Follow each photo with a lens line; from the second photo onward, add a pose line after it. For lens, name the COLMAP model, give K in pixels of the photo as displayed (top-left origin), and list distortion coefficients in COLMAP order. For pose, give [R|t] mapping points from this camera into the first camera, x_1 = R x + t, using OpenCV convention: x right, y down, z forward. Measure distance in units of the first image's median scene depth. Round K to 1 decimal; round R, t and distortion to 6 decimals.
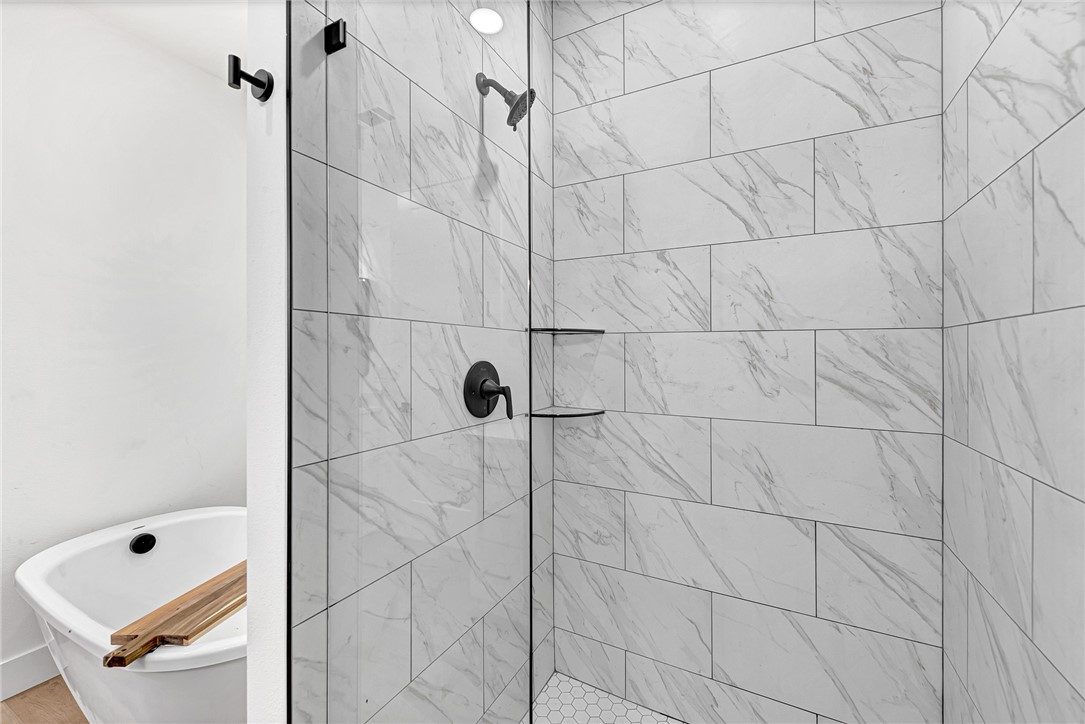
lens RADIAL K [[432.9, 0, 543.1], [0, 432.9, 354.7], [0, 0, 1]] dist [0.013350, -0.002923]
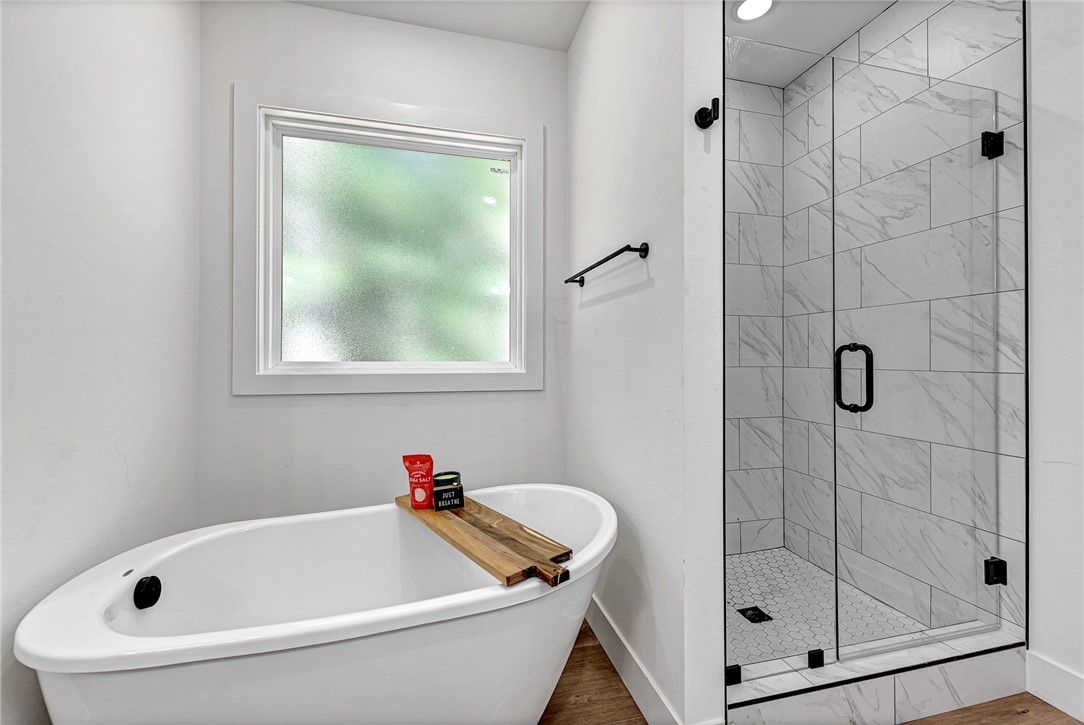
lens RADIAL K [[432.5, 0, 534.7], [0, 432.5, 354.1], [0, 0, 1]] dist [0.013350, -0.002923]
pose [[0.758354, -0.001672, 0.651841, -1.324565], [0.005861, 0.999974, -0.004254, 0.117608], [-0.651817, 0.007046, 0.758344, 0.173308]]
